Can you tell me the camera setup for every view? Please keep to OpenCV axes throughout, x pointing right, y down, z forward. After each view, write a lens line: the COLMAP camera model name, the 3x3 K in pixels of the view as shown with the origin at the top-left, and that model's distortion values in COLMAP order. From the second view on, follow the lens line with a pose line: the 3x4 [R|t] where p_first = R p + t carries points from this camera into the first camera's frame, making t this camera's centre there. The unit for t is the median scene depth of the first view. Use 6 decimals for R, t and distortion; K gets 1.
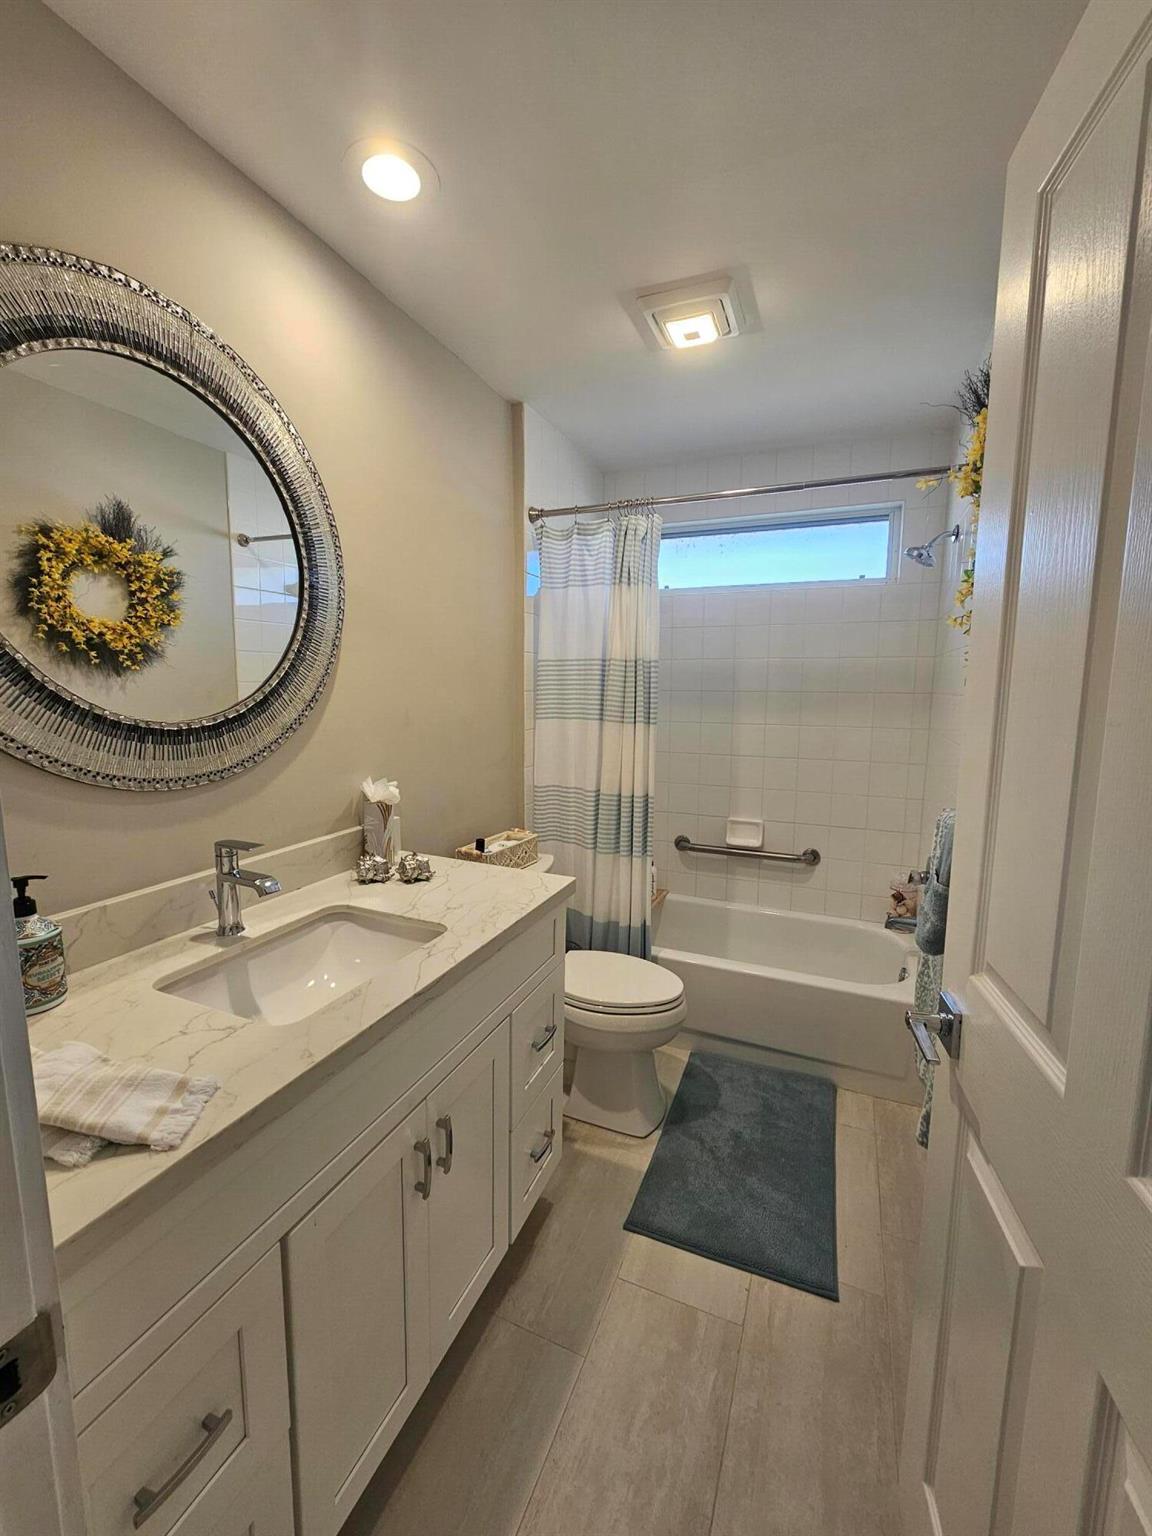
lens RADIAL K [[629.7, 0, 576.0], [0, 629.7, 768.0], [0, 0, 1]] dist [-0.002349, 0.000126]
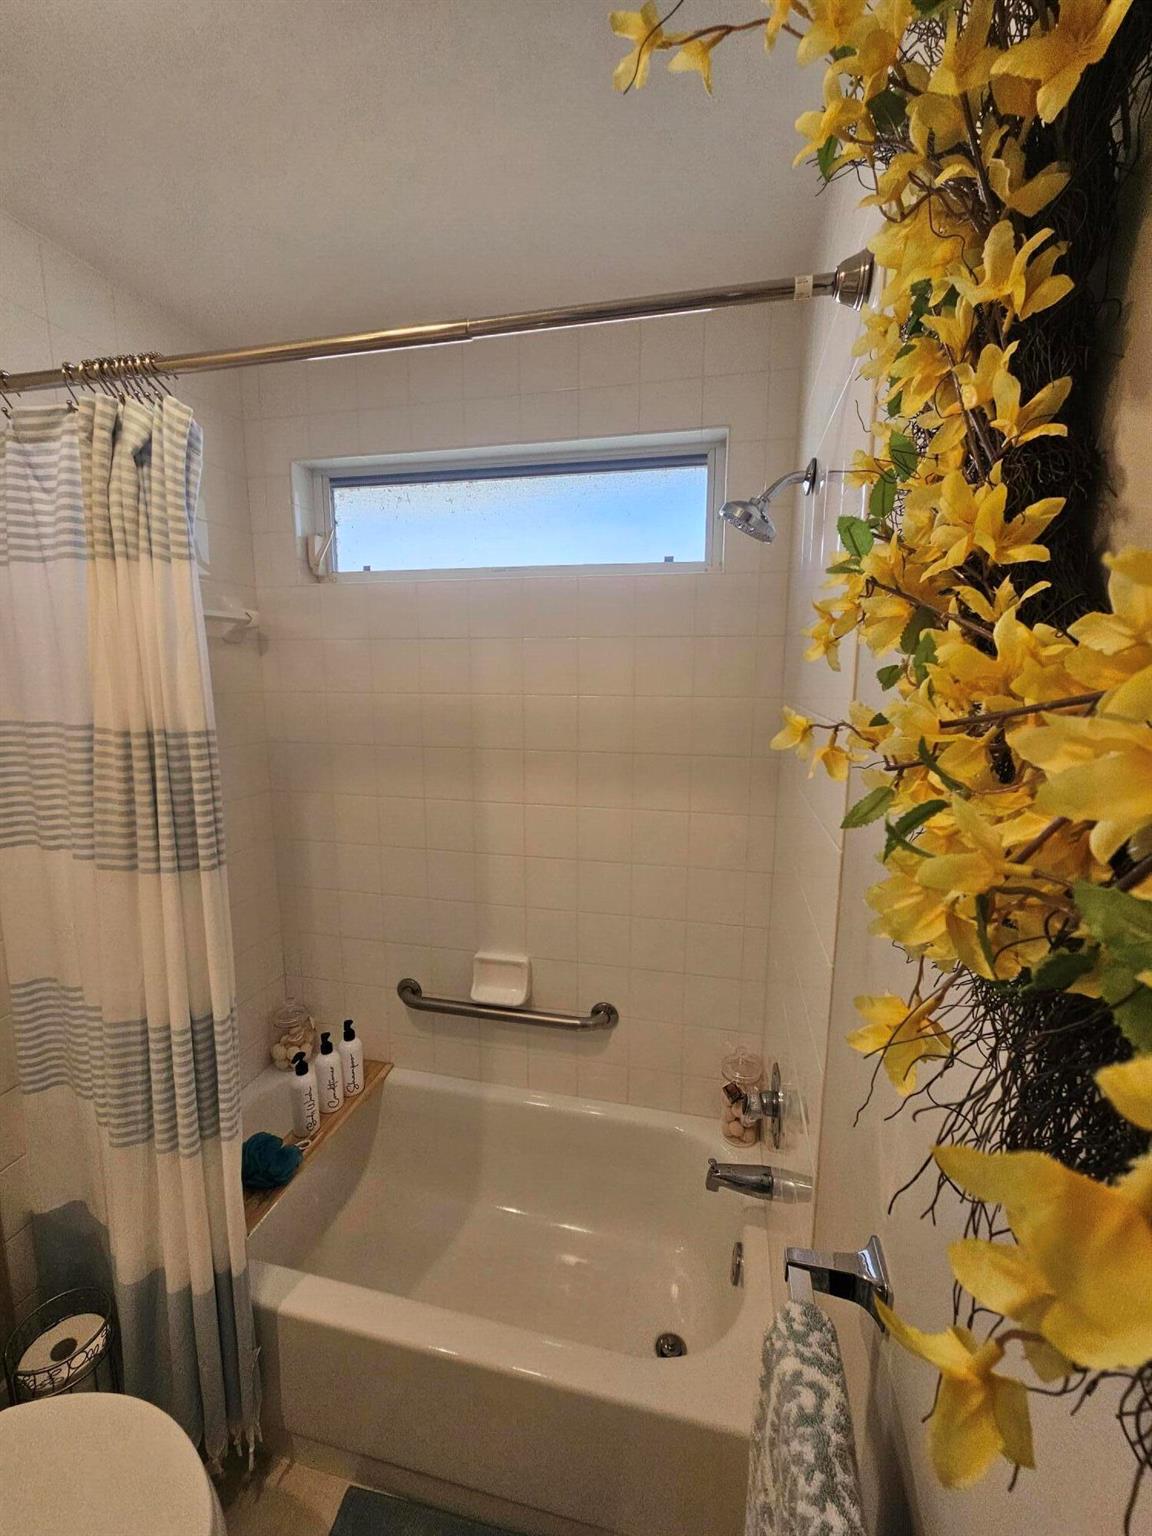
lens RADIAL K [[629.7, 0, 576.0], [0, 629.7, 768.0], [0, 0, 1]] dist [-0.002349, 0.000126]
pose [[0.983996, -0.028683, 0.175865, 0.278633], [0.024147, 0.999320, 0.027876, -0.135265], [-0.176545, -0.023184, 0.984019, 0.458331]]
